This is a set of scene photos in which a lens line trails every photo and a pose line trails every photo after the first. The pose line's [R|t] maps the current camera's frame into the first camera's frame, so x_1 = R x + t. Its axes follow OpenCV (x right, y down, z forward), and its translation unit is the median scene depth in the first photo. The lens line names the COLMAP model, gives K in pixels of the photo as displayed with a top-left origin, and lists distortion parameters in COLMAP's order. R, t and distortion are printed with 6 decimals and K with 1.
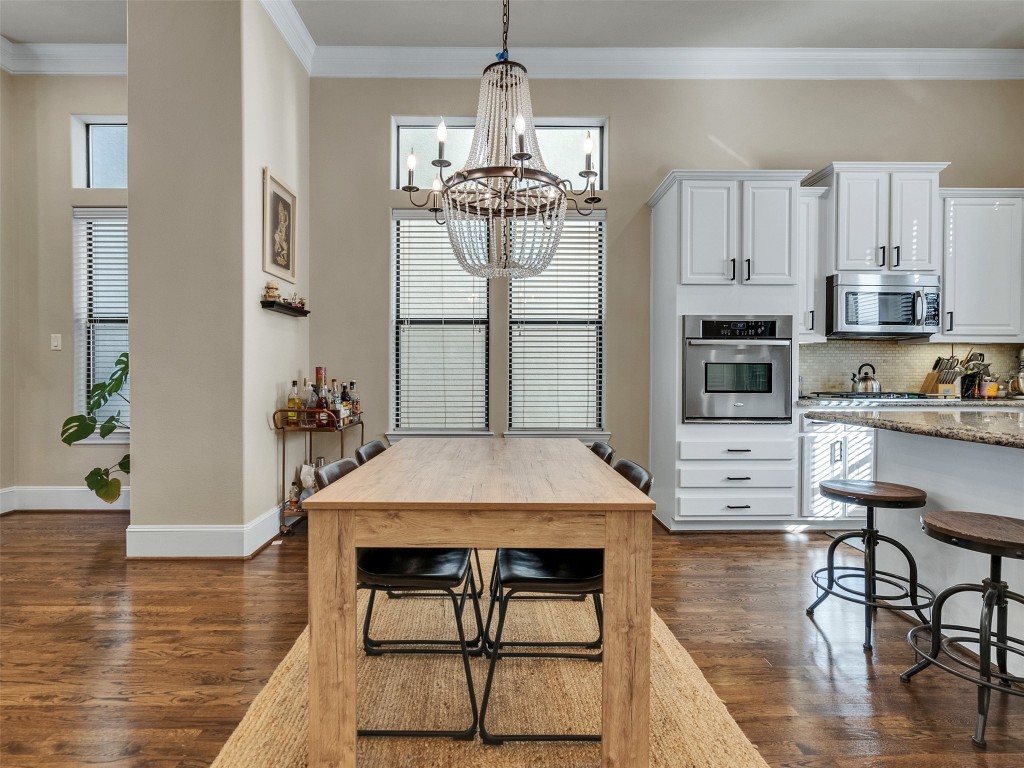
lens RADIAL K [[526.6, 0, 495.0], [0, 526.6, 380.4], [0, 0, 1]] dist [0.002690, 0.000934]
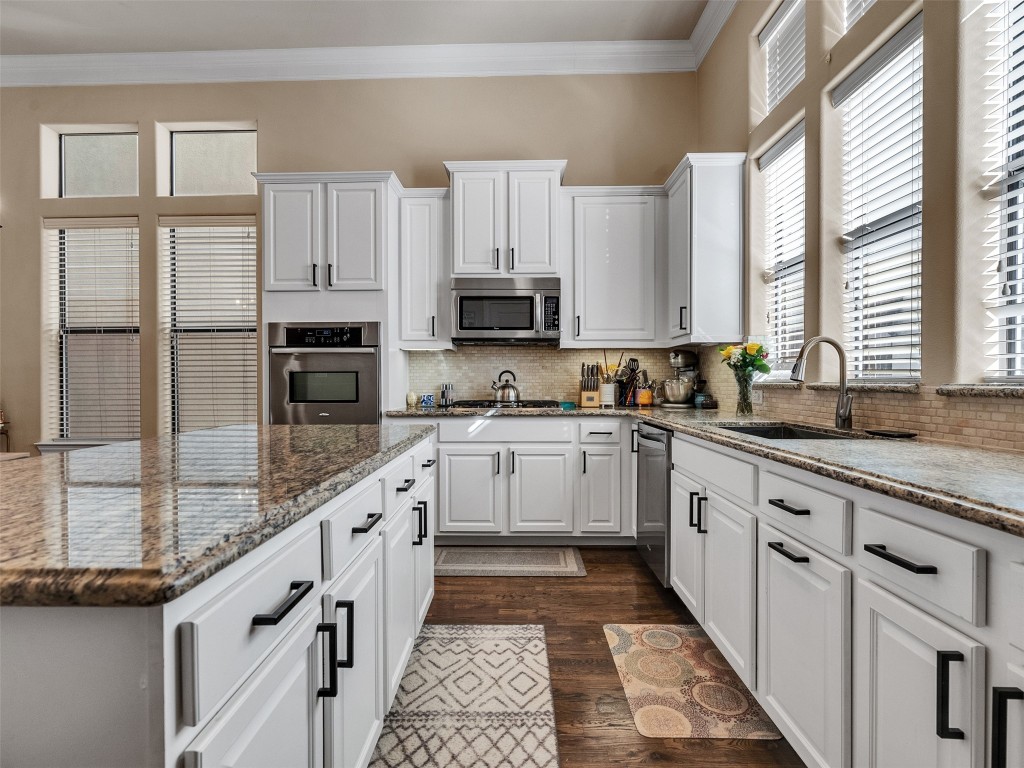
lens RADIAL K [[540.0, 0, 512.0], [0, 540.0, 384.0], [0, 0, 1]] dist [-0.003536, 0.000350]
pose [[0.999378, -0.005654, -0.034812, 0.753080], [0.005559, 0.999980, -0.002850, -0.004827], [0.034827, 0.002655, 0.999390, 0.019438]]
